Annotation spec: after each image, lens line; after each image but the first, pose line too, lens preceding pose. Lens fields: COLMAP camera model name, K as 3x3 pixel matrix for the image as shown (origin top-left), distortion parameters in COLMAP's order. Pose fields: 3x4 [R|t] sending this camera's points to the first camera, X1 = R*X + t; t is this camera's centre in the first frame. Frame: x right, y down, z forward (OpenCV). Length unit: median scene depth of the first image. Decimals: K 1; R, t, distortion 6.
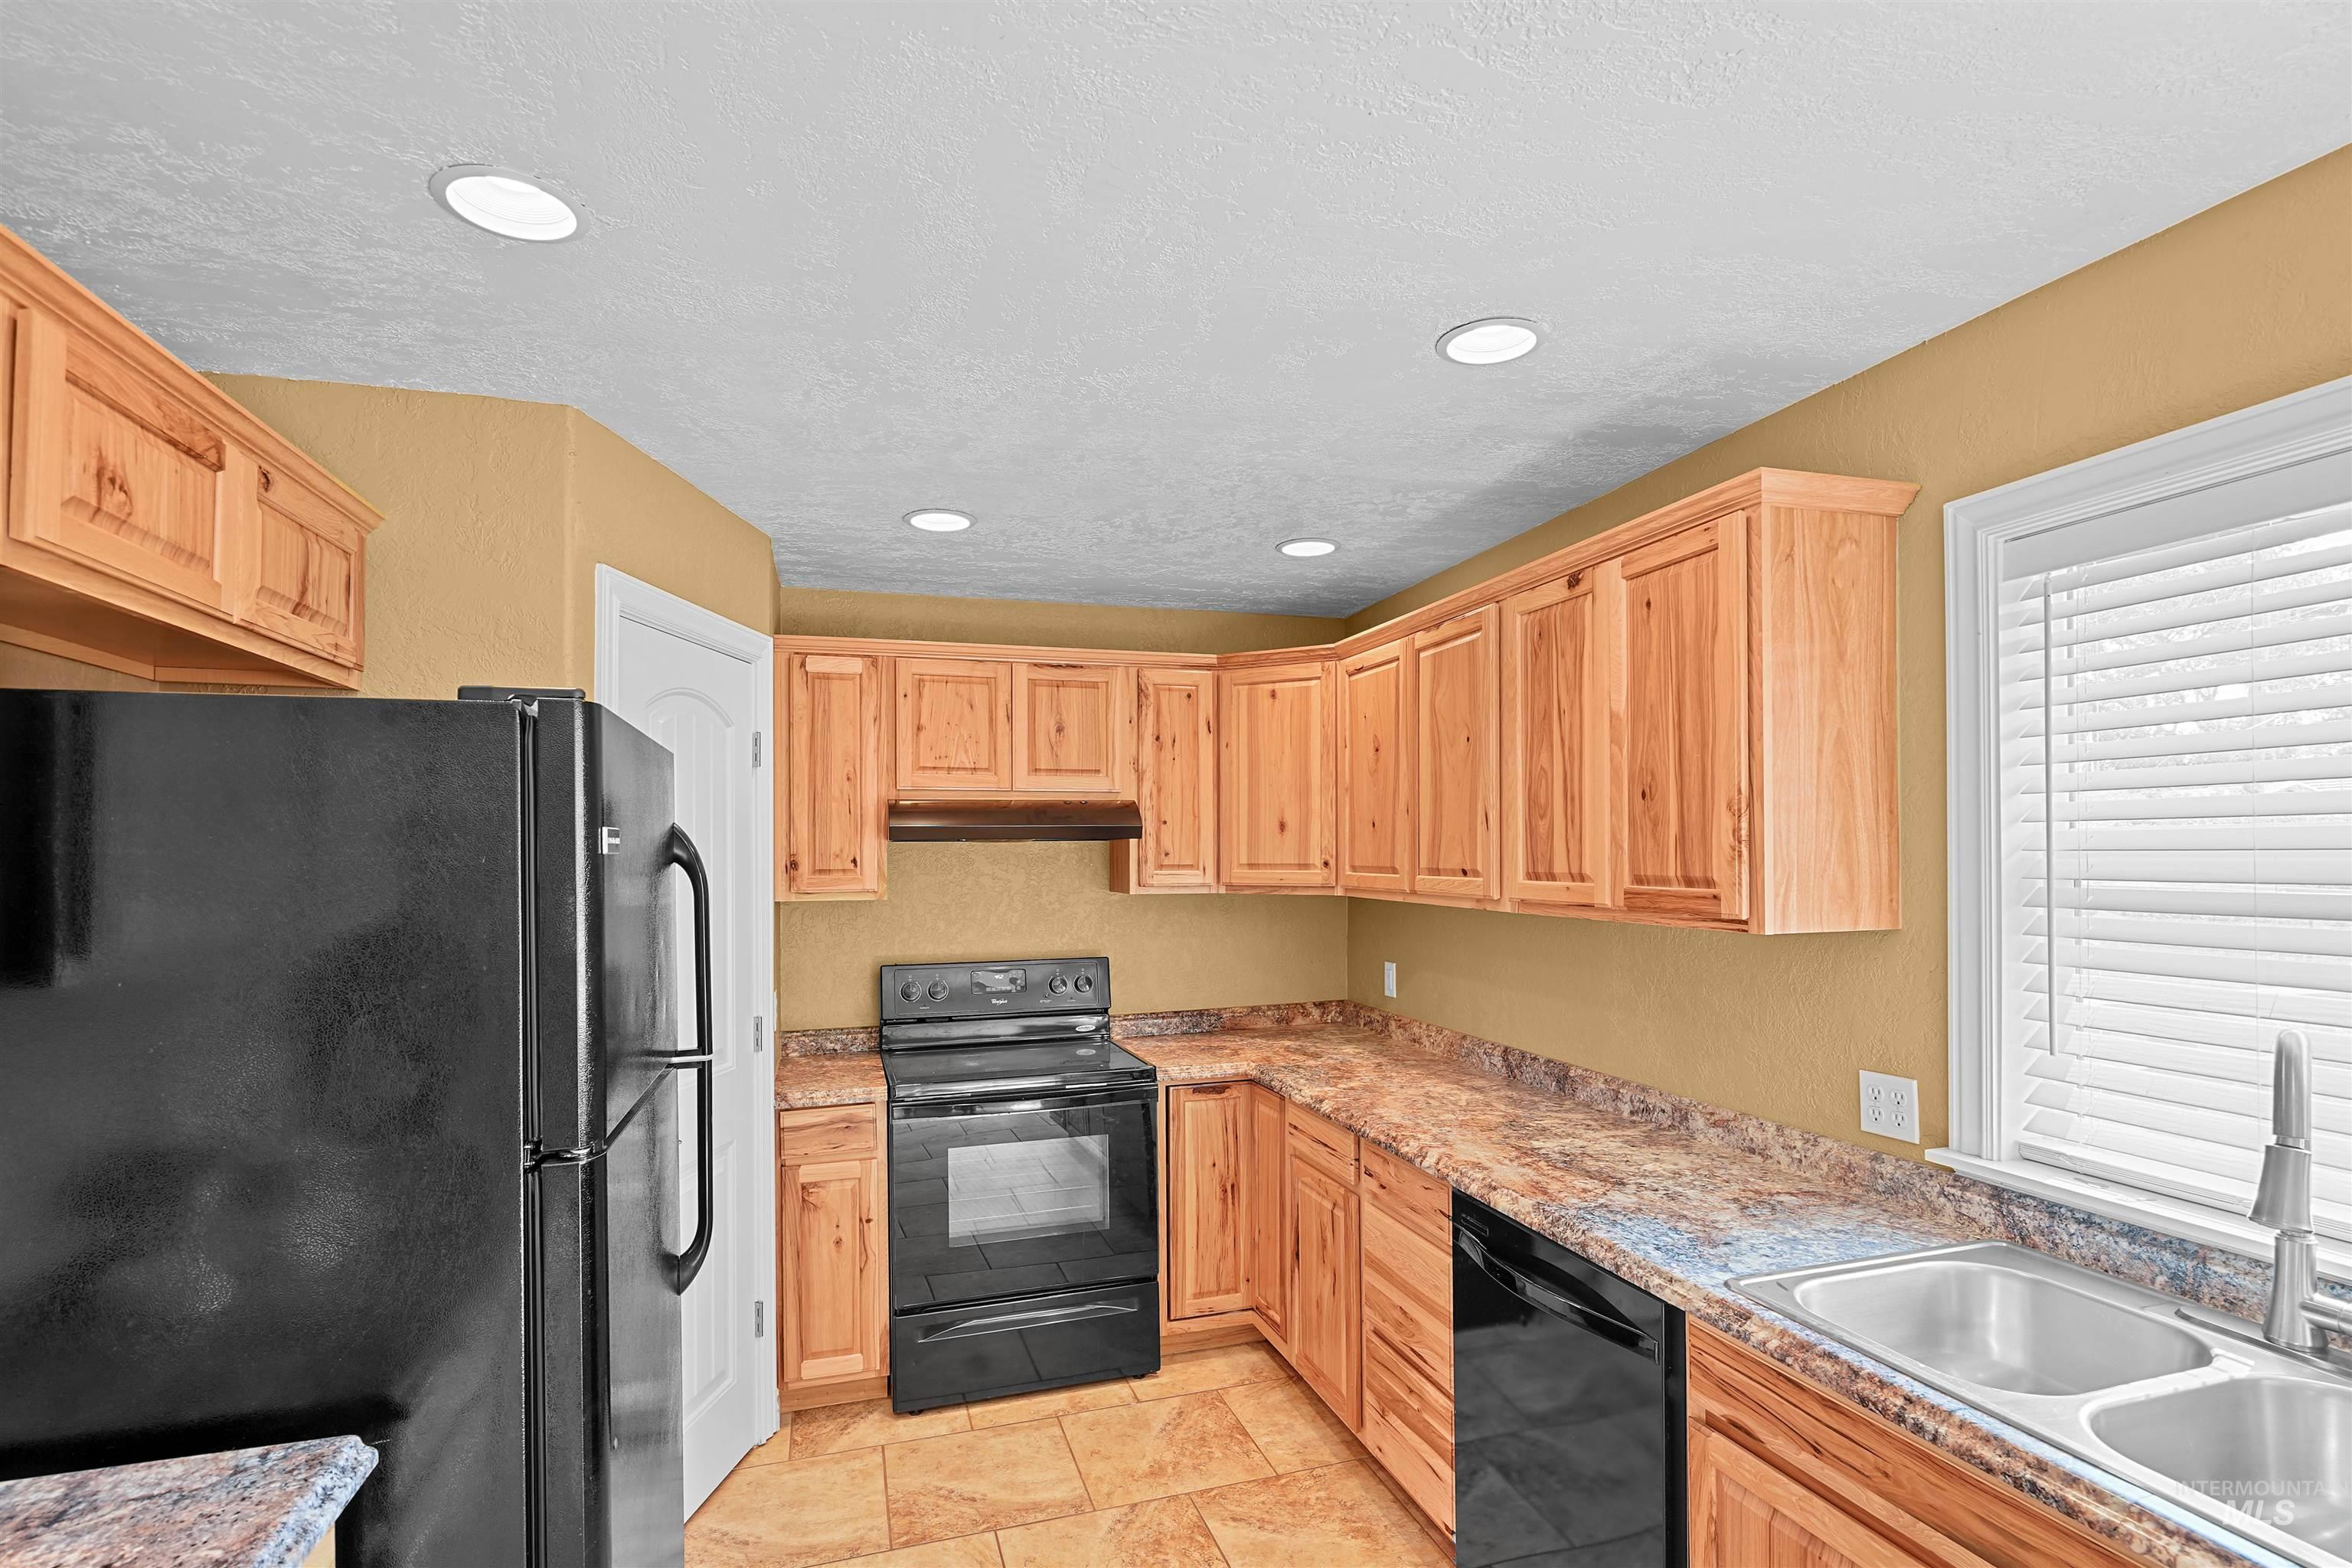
lens RADIAL K [[1107.3, 0, 1171.7], [0, 1107.3, 845.2], [0, 0, 1]] dist [-0.001754, 0.000465]
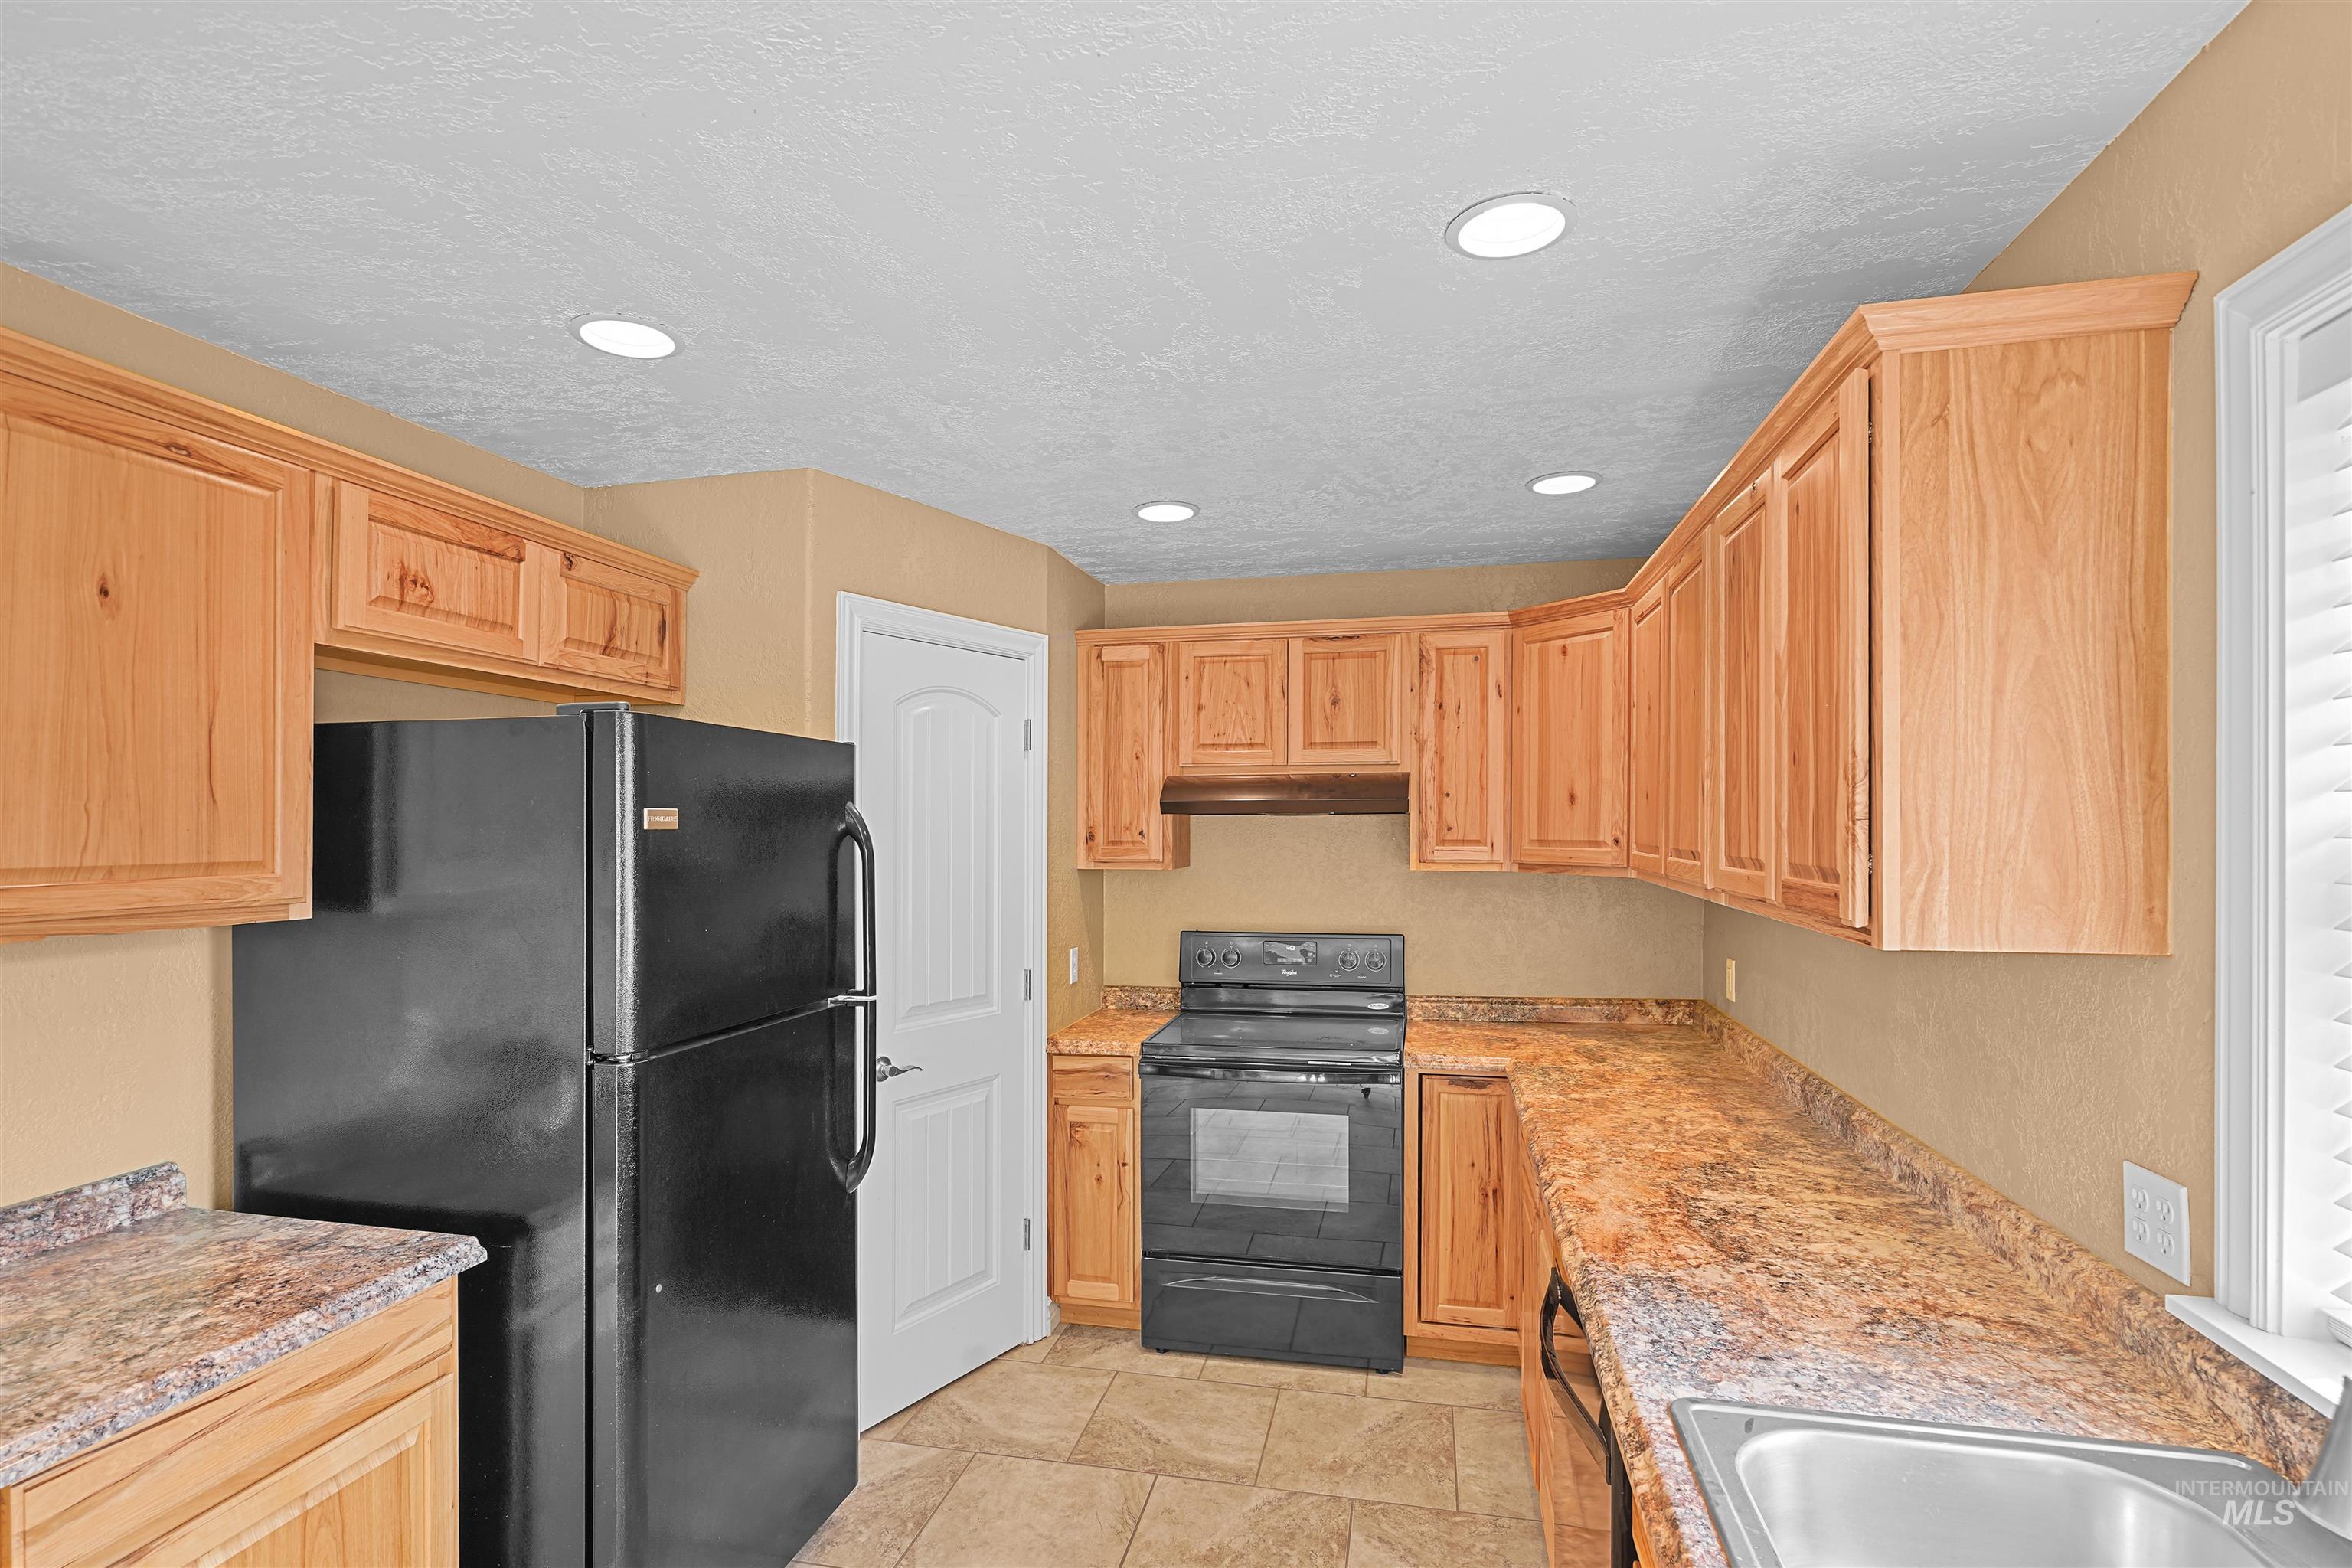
lens RADIAL K [[1093.6, 0, 1177.6], [0, 1093.6, 820.2], [0, 0, 1]] dist [-0.002028, 0.000085]
pose [[0.868412, 0.003245, -0.495833, 0.327476], [-0.000664, 0.999985, 0.005382, -0.005049], [0.495843, -0.004345, 0.868401, 0.101496]]
